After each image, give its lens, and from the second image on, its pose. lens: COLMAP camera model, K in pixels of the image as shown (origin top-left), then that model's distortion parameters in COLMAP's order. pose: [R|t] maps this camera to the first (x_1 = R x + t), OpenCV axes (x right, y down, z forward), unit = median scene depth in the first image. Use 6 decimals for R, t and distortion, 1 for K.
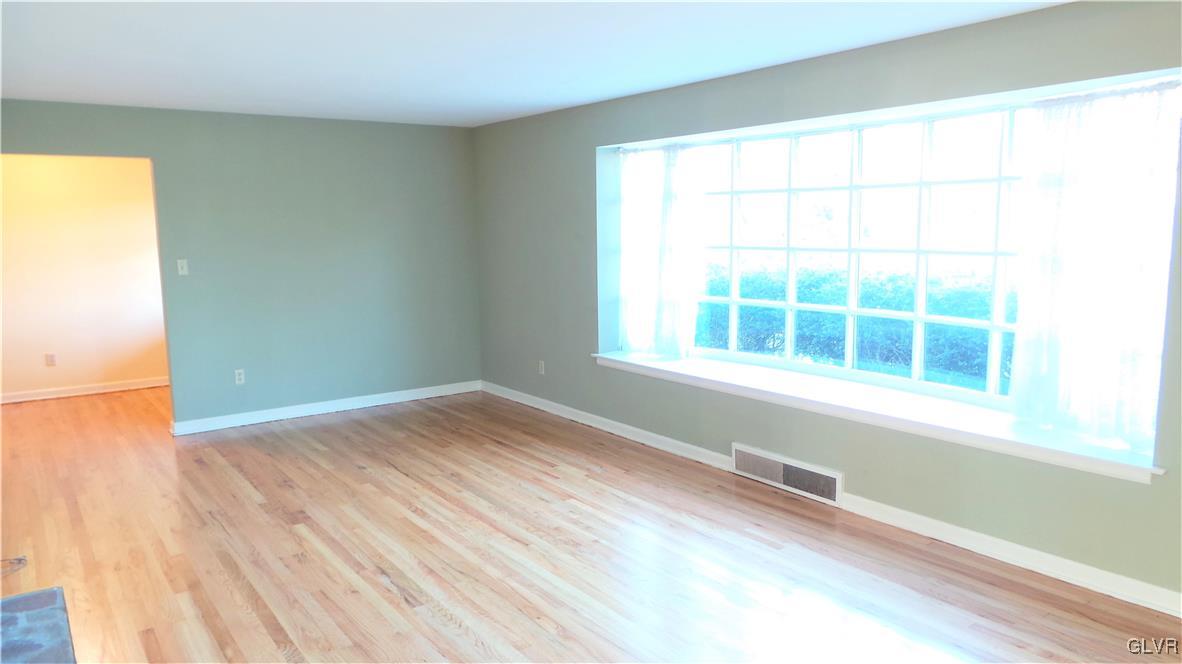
lens RADIAL K [[820.1, 0, 591.0], [0, 820.1, 332.0], [0, 0, 1]] dist [0.002971, 0.002351]
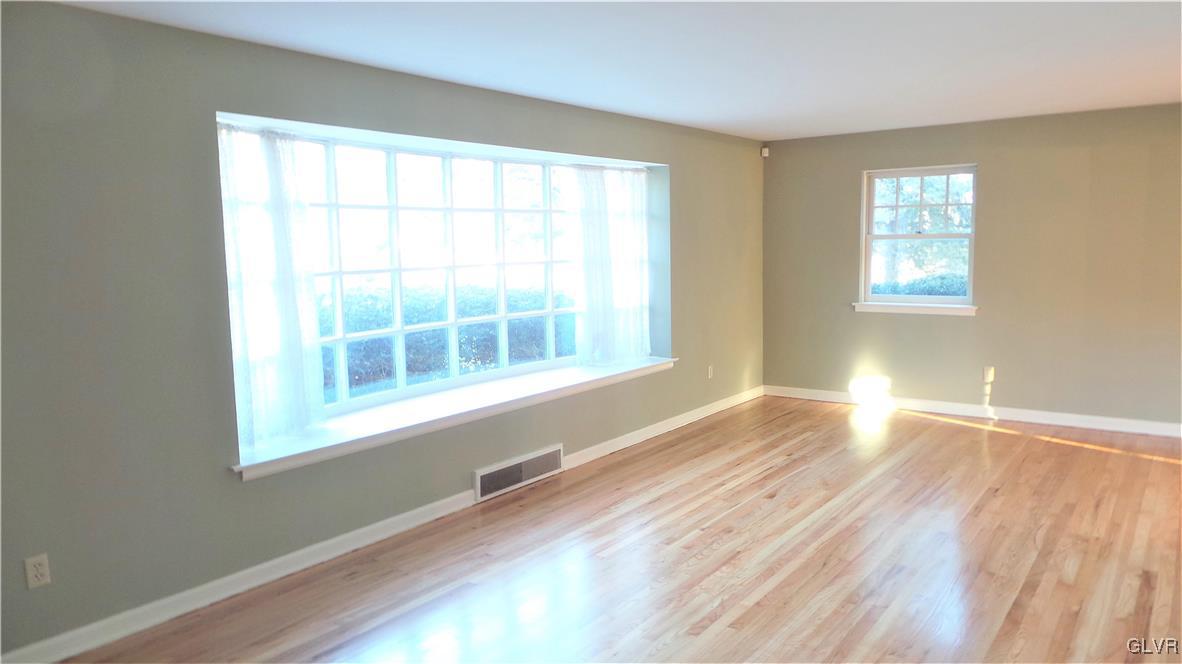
lens RADIAL K [[837.4, 0, 591.0], [0, 837.4, 332.0], [0, 0, 1]] dist [0.005057, 0.001081]
pose [[-0.305302, -0.083422, 0.948594, -0.806461], [0.151092, 0.979292, 0.134750, -0.139085], [-0.940192, 0.184465, -0.286376, 1.176064]]
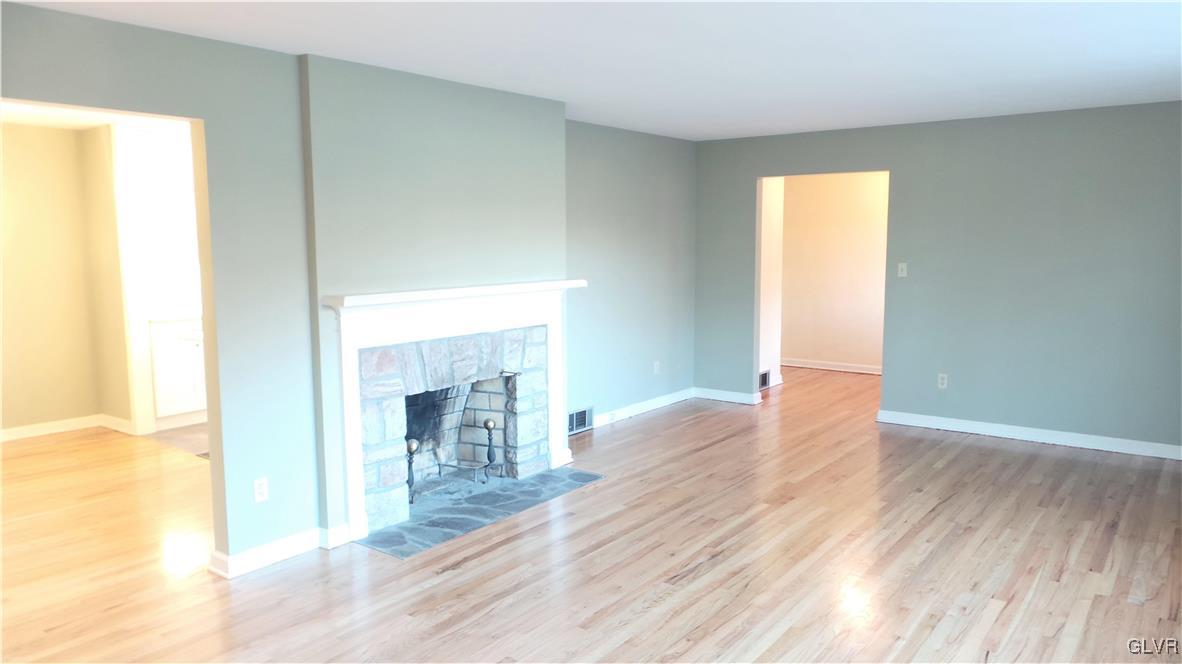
lens RADIAL K [[818.9, 0, 591.0], [0, 818.9, 332.0], [0, 0, 1]] dist [-0.003622, -0.003532]
pose [[0.276195, 0.122605, -0.953249, 0.532567], [-0.123371, 0.988147, 0.091348, -0.056846], [0.953151, 0.092373, 0.288047, 0.397512]]
